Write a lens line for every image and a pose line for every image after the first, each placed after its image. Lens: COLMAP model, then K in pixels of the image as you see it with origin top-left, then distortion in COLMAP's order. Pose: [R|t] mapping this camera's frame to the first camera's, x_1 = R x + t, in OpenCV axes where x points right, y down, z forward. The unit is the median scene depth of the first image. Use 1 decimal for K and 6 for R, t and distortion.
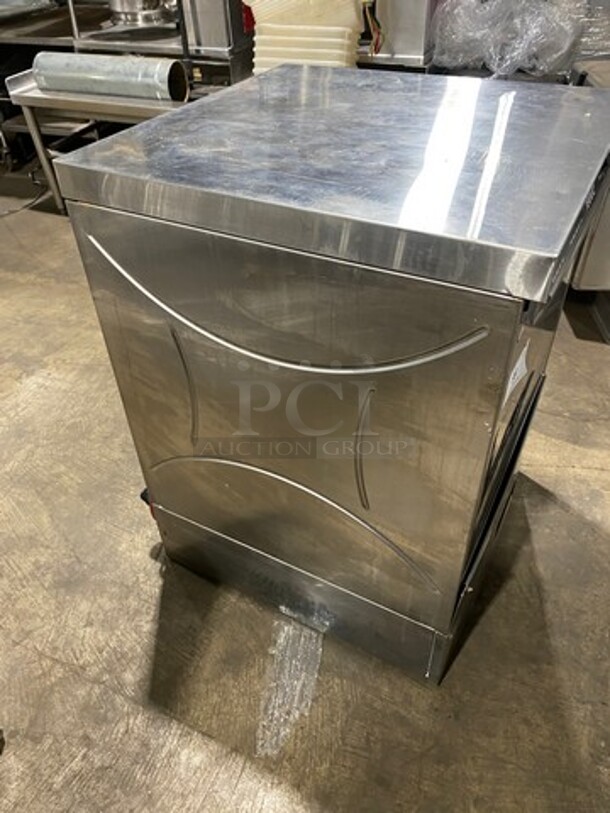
lens RADIAL K [[607.4, 0, 305.0], [0, 607.4, 406.5], [0, 0, 1]] dist [-0.005058, 0.000730]
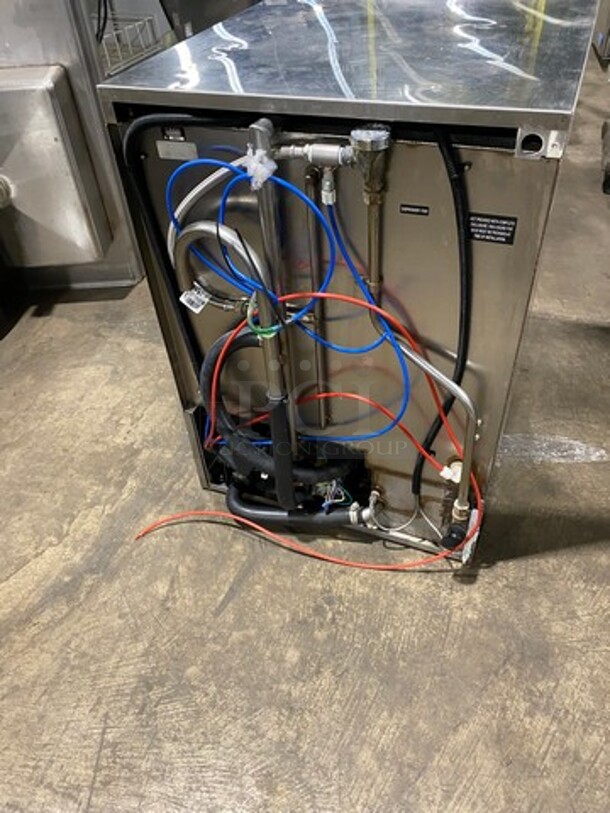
lens RADIAL K [[607.4, 0, 305.0], [0, 607.4, 406.5], [0, 0, 1]] dist [-0.005058, 0.000730]
pose [[-0.115662, -0.630221, 0.767752, -0.773879], [0.692134, 0.503260, 0.517378, -0.534083], [-0.712442, 0.591228, 0.377989, 0.712707]]
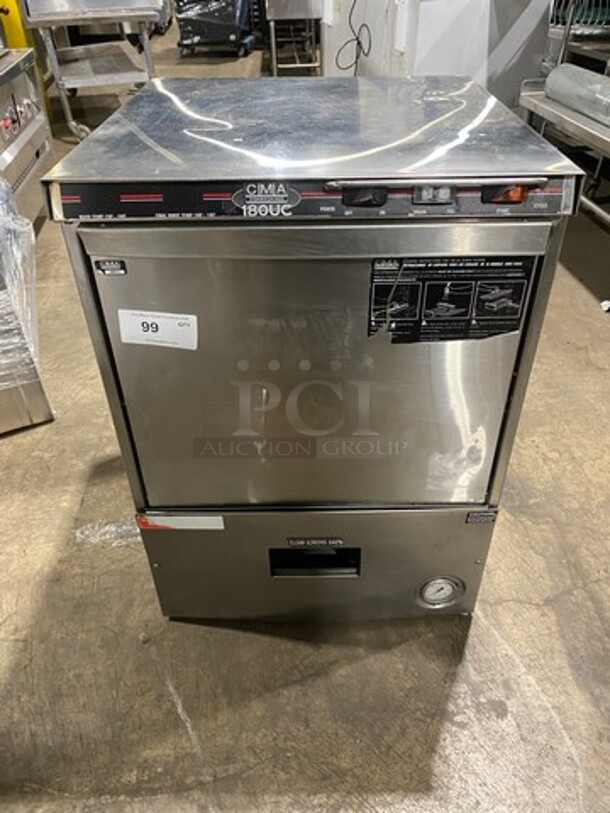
lens RADIAL K [[614.7, 0, 305.0], [0, 614.7, 406.5], [0, 0, 1]] dist [-0.002486, -0.000197]
pose [[0.476191, 0.549273, -0.686688, 0.759039], [-0.574981, 0.785333, 0.229451, -0.201228], [0.665311, 0.285570, 0.689791, 0.251010]]
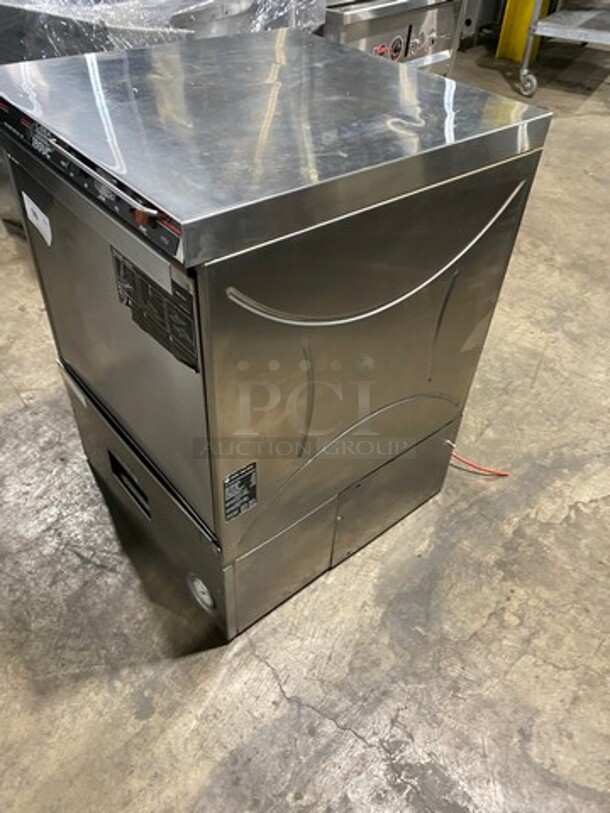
lens RADIAL K [[607.4, 0, 305.0], [0, 607.4, 406.5], [0, 0, 1]] dist [-0.005058, 0.000730]
pose [[-0.372094, 0.639602, -0.672648, 0.748473], [-0.629518, 0.358646, 0.689261, -0.699701], [0.682095, 0.679914, 0.269191, 0.761335]]
